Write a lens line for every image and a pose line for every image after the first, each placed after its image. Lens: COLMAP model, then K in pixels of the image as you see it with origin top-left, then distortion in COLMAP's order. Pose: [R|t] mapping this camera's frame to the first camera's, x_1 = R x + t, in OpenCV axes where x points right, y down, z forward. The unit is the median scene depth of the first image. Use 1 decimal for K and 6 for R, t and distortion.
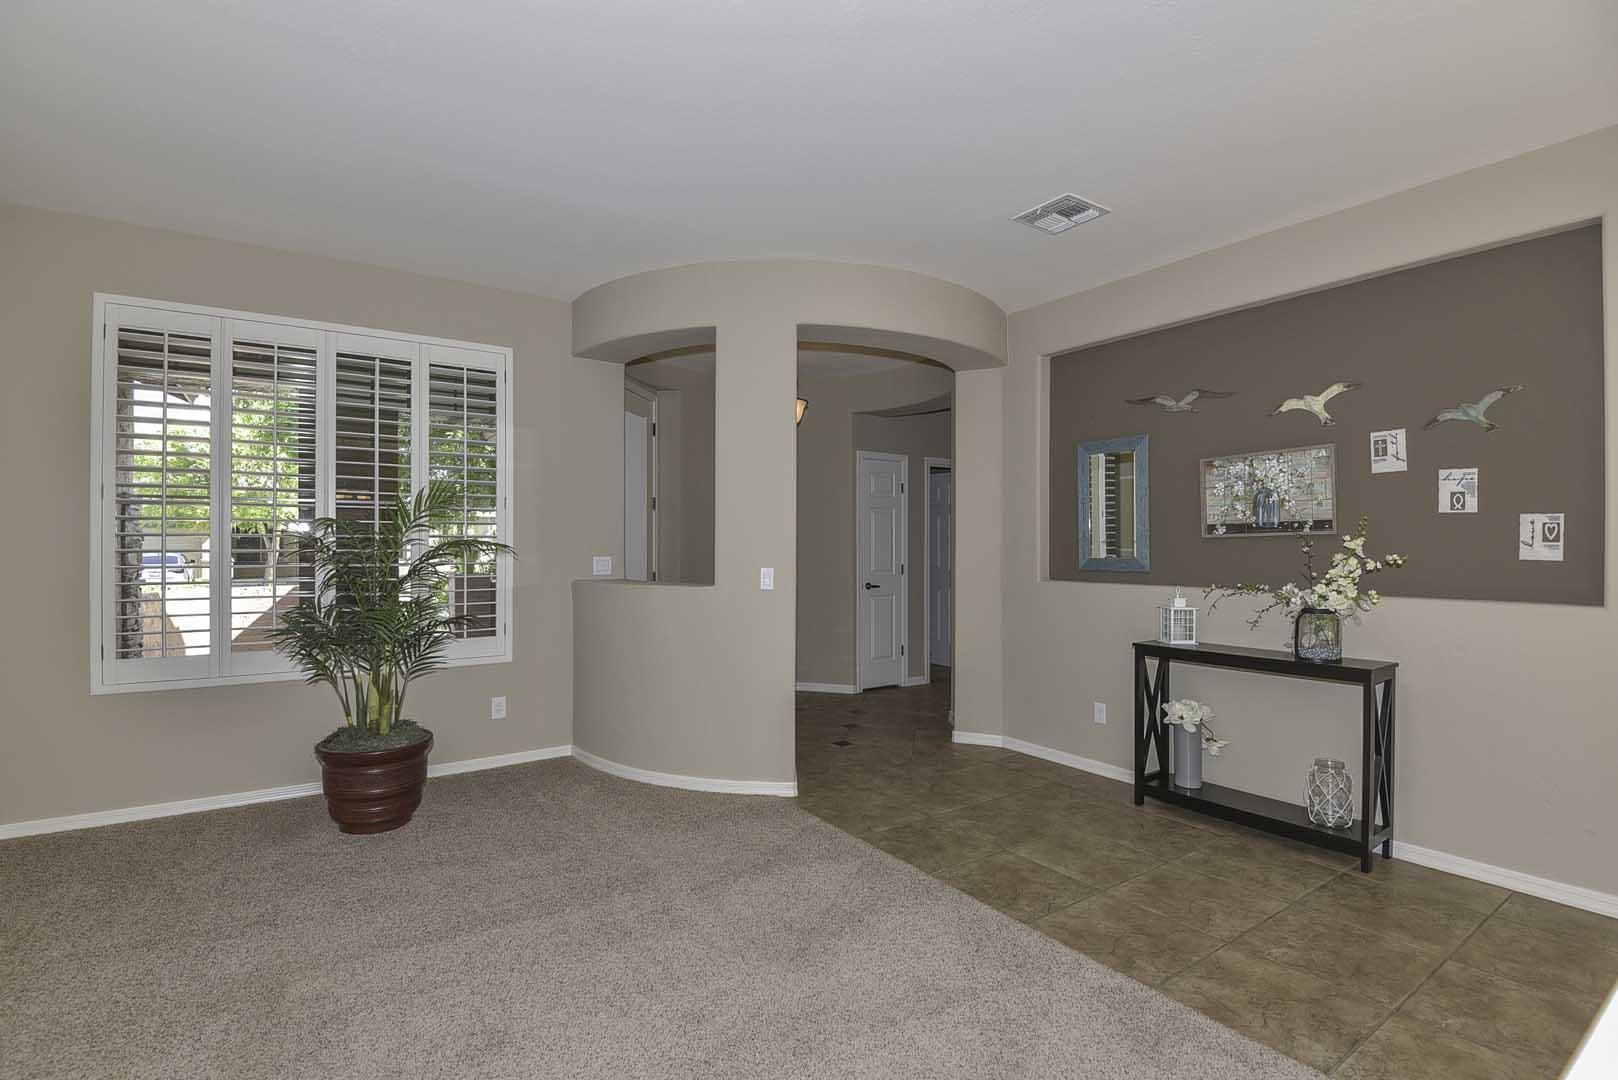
lens RADIAL K [[737.6, 0, 805.5], [0, 737.6, 545.8], [0, 0, 1]] dist [-0.028053, -0.000708]
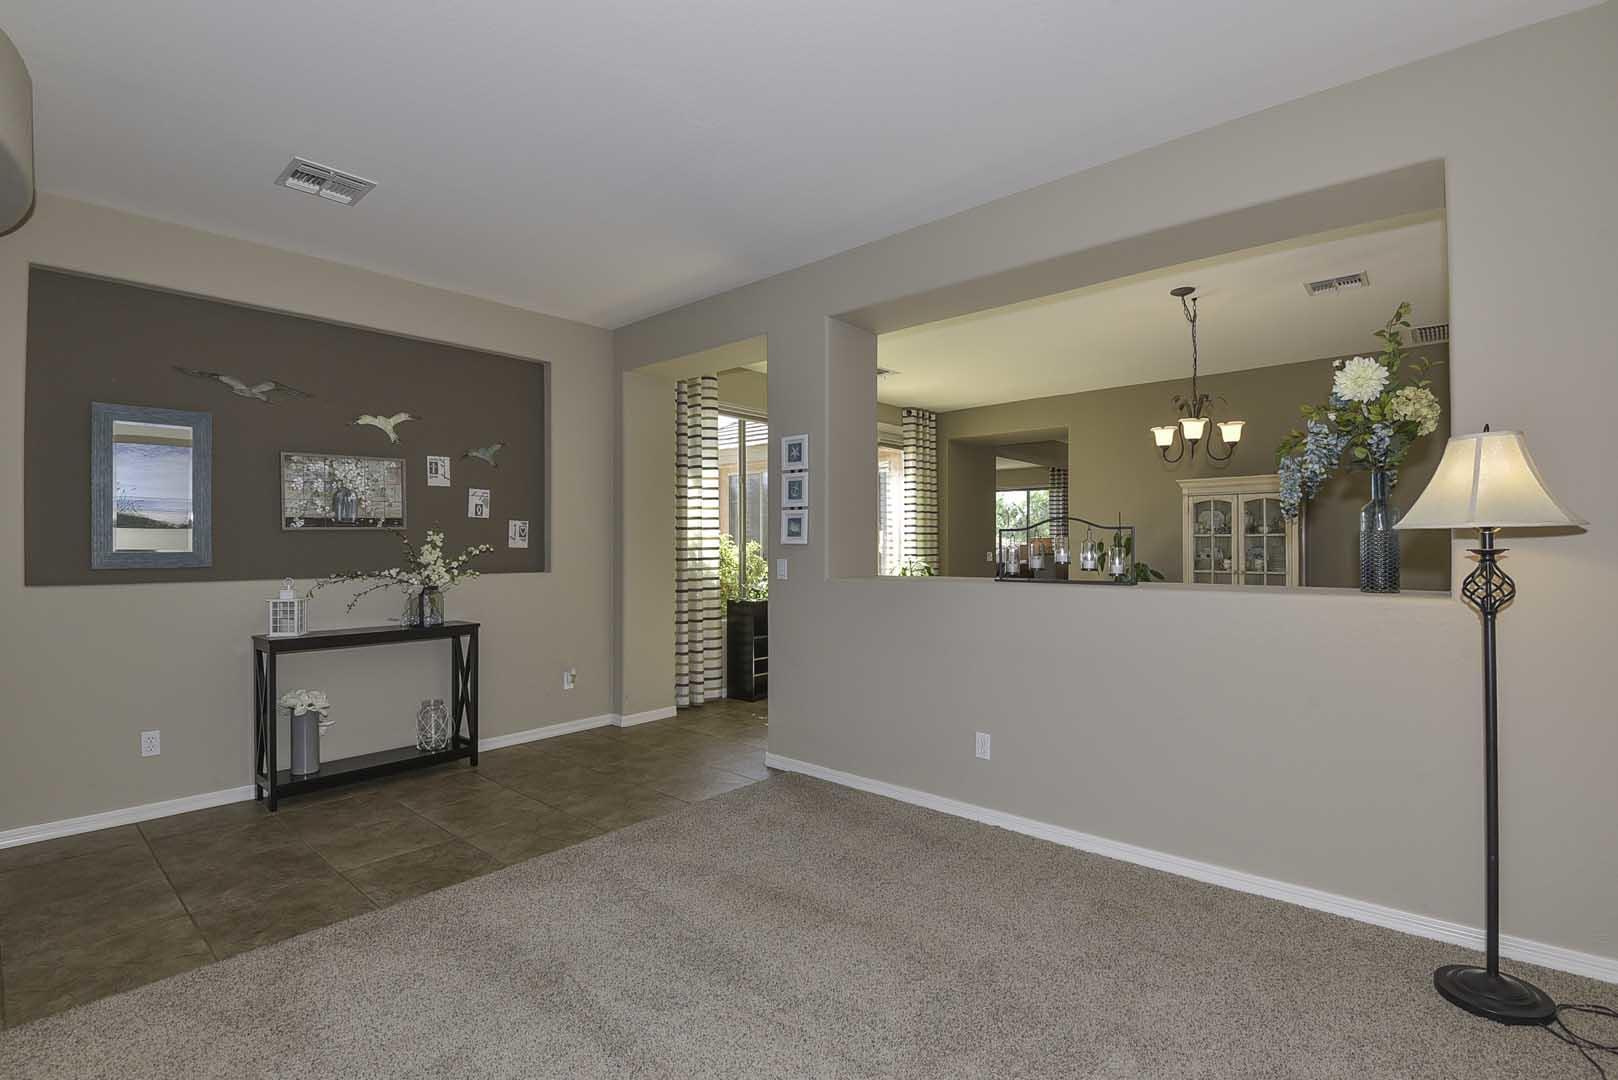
lens RADIAL K [[737.6, 0, 805.5], [0, 737.6, 545.8], [0, 0, 1]] dist [-0.028053, -0.000708]
pose [[-0.245744, -0.001170, 0.969334, -0.683940], [0.000249, 0.999999, 0.001271, 0.010723], [-0.969335, 0.000554, -0.245744, 0.616907]]
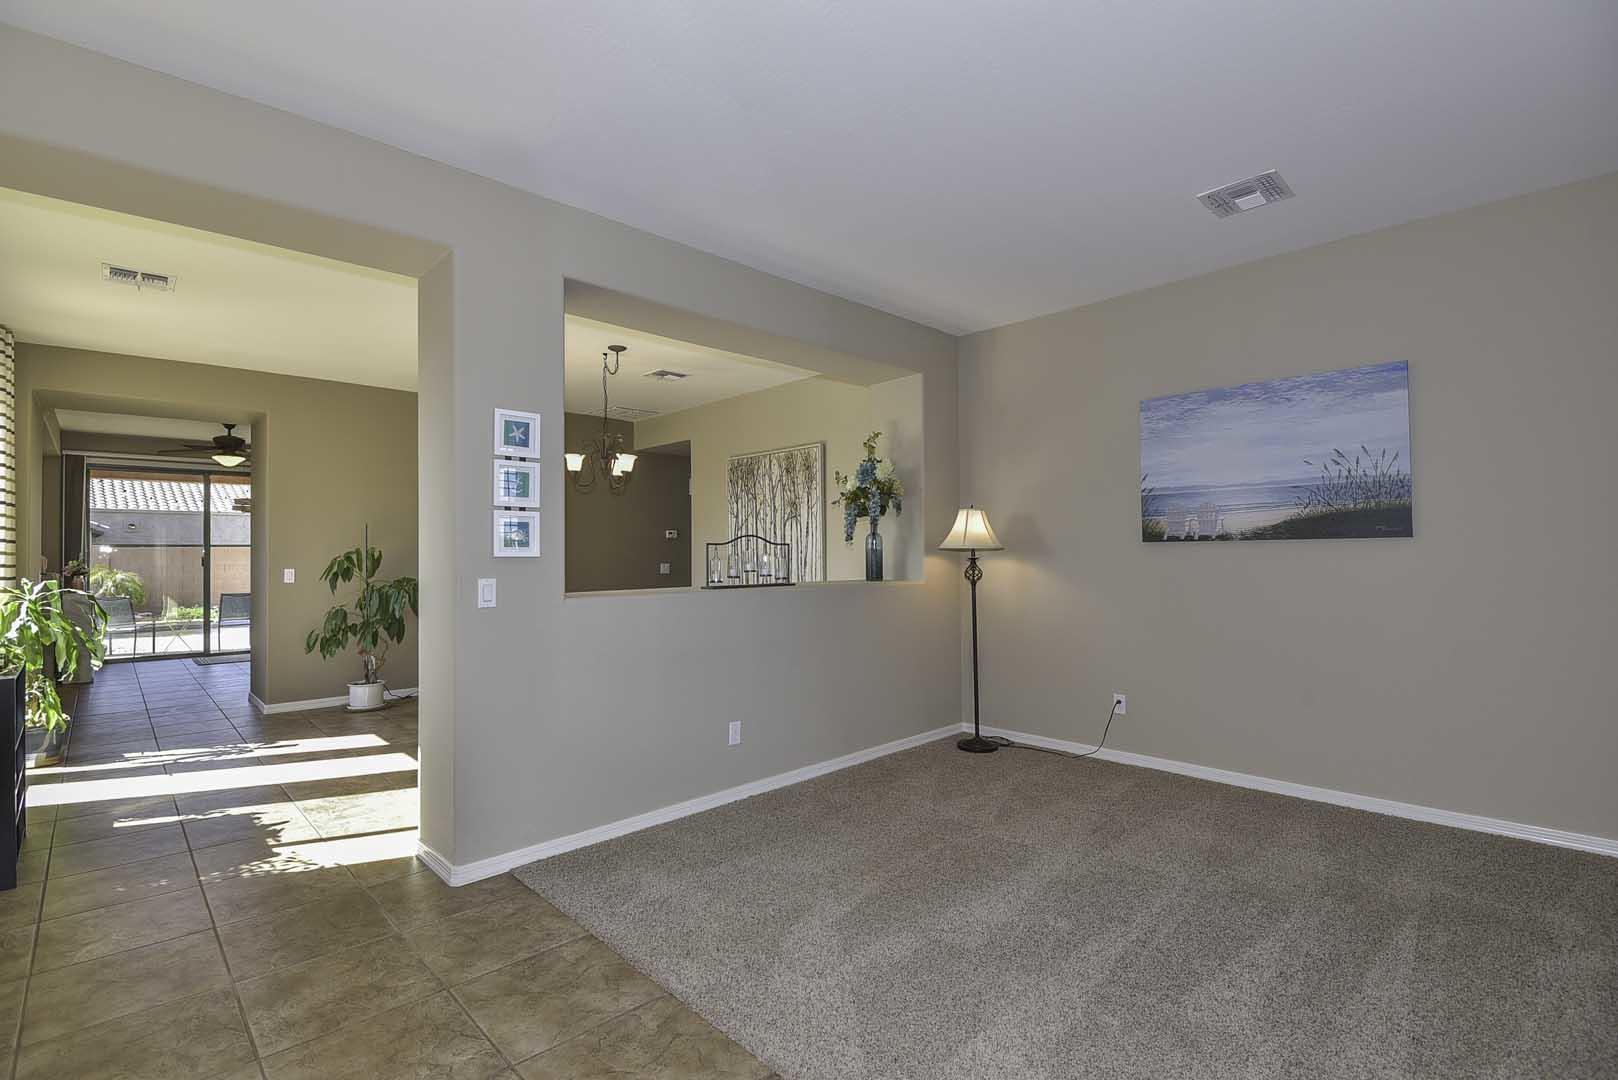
lens RADIAL K [[737.6, 0, 805.5], [0, 737.6, 545.8], [0, 0, 1]] dist [-0.028053, -0.000708]
pose [[-0.985059, 0.003536, -0.172182, 0.287403], [0.006409, 0.999849, -0.016134, 0.012589], [0.172099, -0.016996, -0.984933, 1.268306]]
